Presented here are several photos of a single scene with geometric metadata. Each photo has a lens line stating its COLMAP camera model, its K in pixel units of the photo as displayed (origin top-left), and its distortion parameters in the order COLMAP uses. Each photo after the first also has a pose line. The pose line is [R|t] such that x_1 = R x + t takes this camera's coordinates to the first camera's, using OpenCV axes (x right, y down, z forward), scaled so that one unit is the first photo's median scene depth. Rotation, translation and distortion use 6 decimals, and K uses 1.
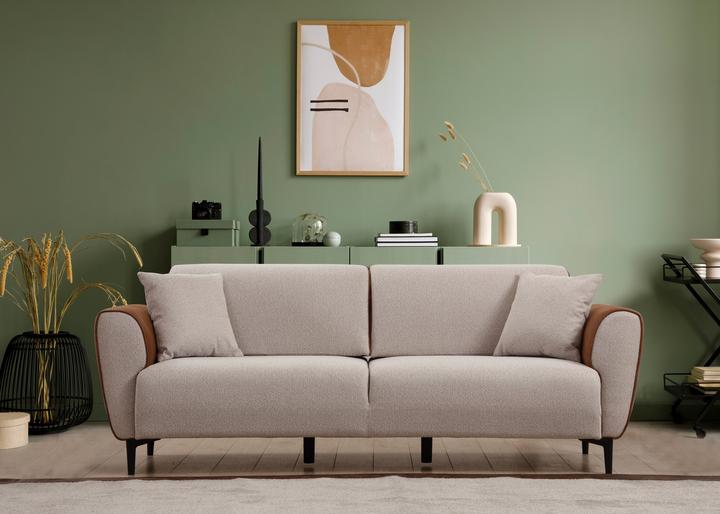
lens RADIAL K [[2056.2, 0, 361.9], [0, 2056.2, 259.6], [0, 0, 1]] dist [0.095564, 0.000000]
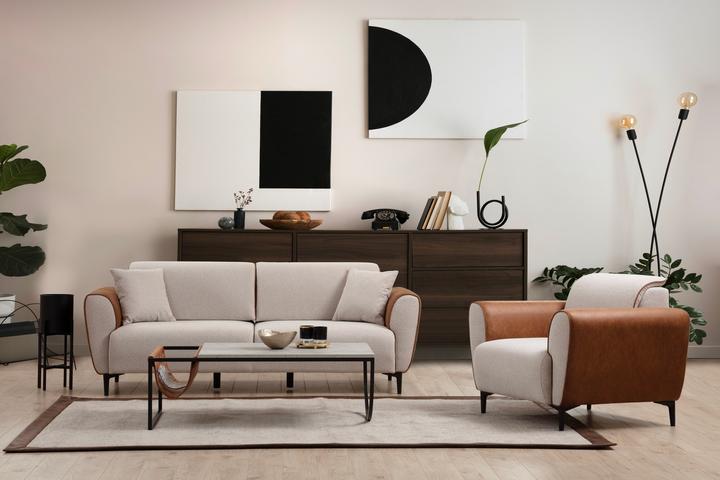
lens RADIAL K [[1641.8, 0, 354.5], [0, 1641.8, 239.2], [0, 0, 1]] dist [0.197007, 0.000000]
pose [[0.998321, 0.003001, 0.057841, 0.006888], [-0.003771, 0.999906, 0.013209, -0.035188], [-0.057796, -0.013405, 0.998238, -0.293487]]
